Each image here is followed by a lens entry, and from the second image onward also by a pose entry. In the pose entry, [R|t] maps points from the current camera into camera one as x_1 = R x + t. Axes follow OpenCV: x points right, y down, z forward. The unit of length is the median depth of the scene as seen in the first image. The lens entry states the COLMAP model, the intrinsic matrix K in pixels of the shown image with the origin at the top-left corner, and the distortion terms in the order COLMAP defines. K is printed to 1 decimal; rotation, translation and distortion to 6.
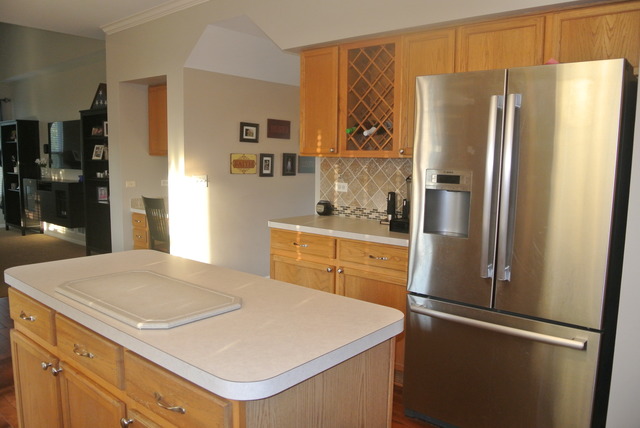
lens RADIAL K [[498.8, 0, 317.7], [0, 498.8, 221.3], [0, 0, 1]] dist [-0.091723, 0.044139]
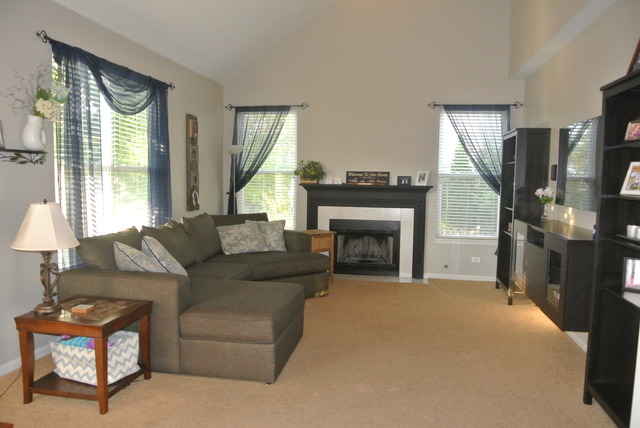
lens RADIAL K [[498.8, 0, 317.7], [0, 498.8, 221.3], [0, 0, 1]] dist [-0.091723, 0.044139]
pose [[0.502071, 0.069901, -0.861997, -0.265367], [-0.117496, 0.993000, 0.012089, -0.091274], [0.856808, 0.095212, 0.506770, 0.659909]]
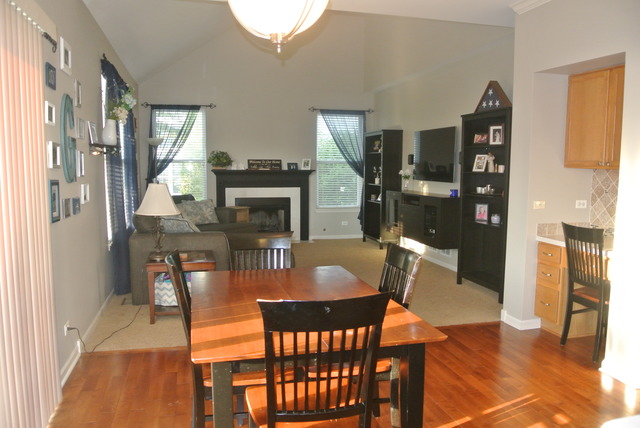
lens RADIAL K [[498.8, 0, 317.7], [0, 498.8, 221.3], [0, 0, 1]] dist [-0.091723, 0.044139]
pose [[0.816837, 0.054799, -0.574260, -0.219935], [-0.067478, 0.997720, -0.000774, -0.025779], [0.572909, 0.039382, 0.818672, 0.175565]]
